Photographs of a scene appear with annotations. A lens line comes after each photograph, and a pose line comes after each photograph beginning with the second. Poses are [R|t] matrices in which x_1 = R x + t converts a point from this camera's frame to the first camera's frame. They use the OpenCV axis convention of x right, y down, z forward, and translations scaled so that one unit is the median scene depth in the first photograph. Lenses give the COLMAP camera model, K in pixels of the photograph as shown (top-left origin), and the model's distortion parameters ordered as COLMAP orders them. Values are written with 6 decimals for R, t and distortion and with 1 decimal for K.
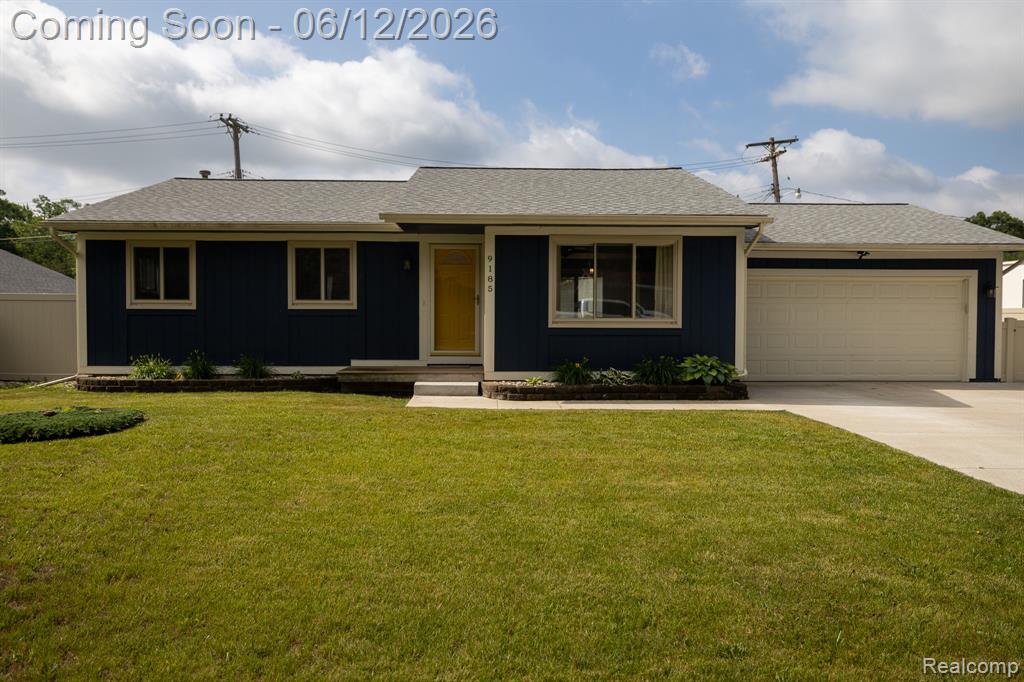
lens RADIAL K [[708.7, 0, 509.8], [0, 708.7, 345.2], [0, 0, 1]] dist [0.025593, -0.002426]
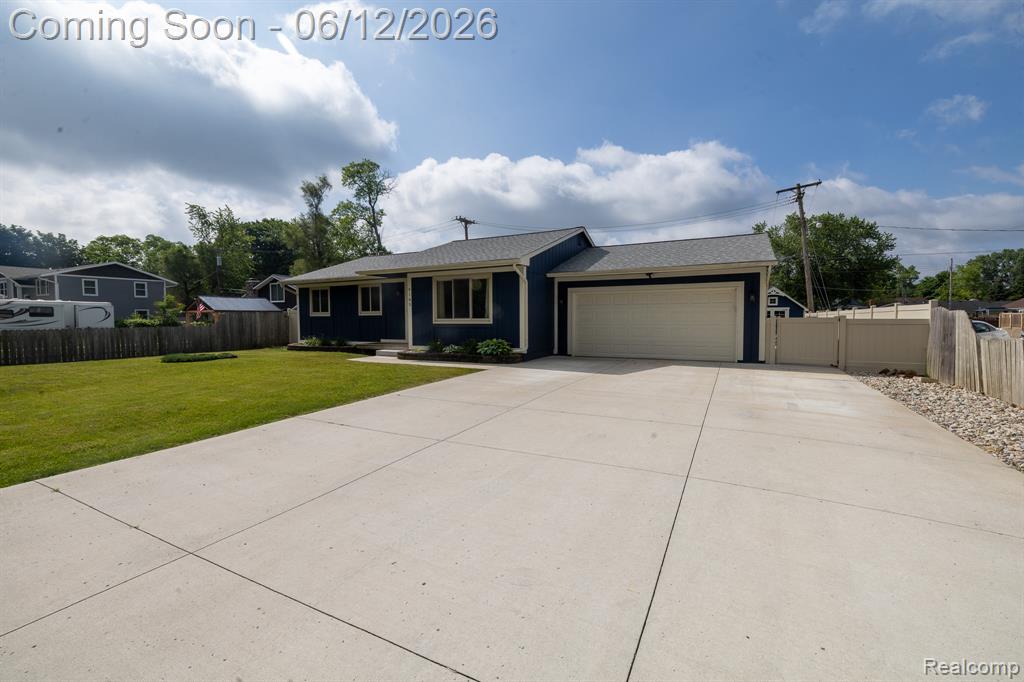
lens RADIAL K [[430.4, 0, 515.8], [0, 430.4, 338.6], [0, 0, 1]] dist [0.000953, 0.000705]
pose [[0.877368, 0.014843, -0.479589, 0.688248], [-0.011697, 0.999886, 0.009547, 0.002179], [0.479676, -0.002767, 0.877441, 0.059591]]
